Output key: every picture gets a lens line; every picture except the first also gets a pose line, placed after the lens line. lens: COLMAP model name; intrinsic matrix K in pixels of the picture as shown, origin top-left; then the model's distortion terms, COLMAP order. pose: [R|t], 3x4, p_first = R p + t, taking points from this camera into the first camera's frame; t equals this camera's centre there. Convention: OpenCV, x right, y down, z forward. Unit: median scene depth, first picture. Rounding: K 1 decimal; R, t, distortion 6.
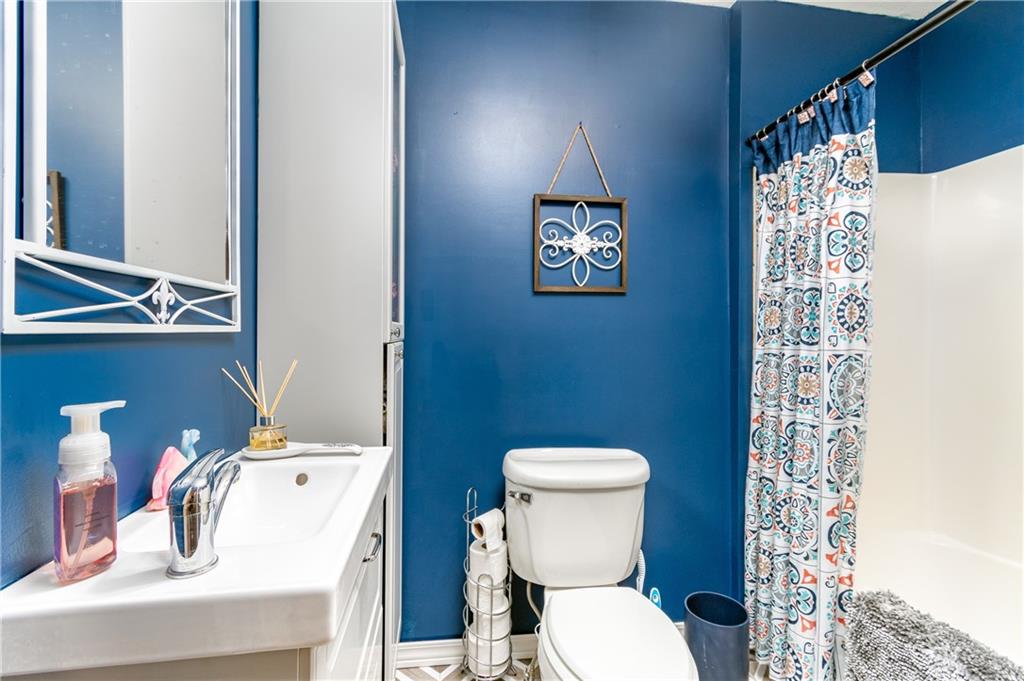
lens RADIAL K [[451.9, 0, 512.0], [0, 451.9, 340.5], [0, 0, 1]] dist [0.000287, -0.000082]
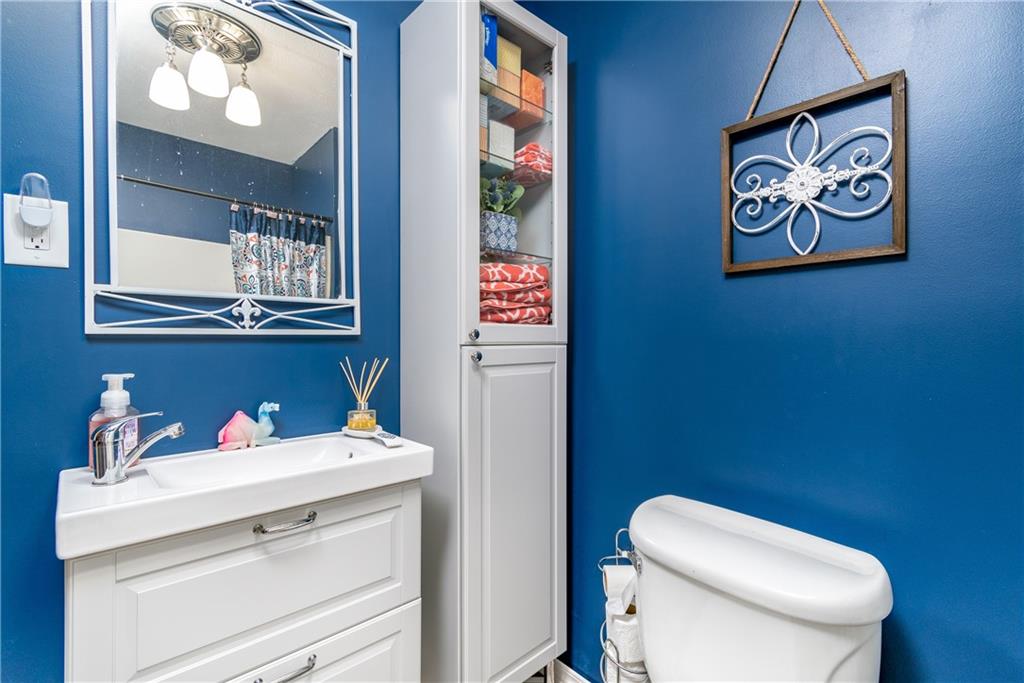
lens RADIAL K [[451.9, 0, 512.0], [0, 451.9, 341.5], [0, 0, 1]] dist [0.000287, -0.000082]
pose [[0.597184, -0.000330, -0.802104, 0.403135], [-0.012499, 0.999875, -0.009717, 0.003926], [0.802007, 0.015828, 0.597105, 0.344129]]
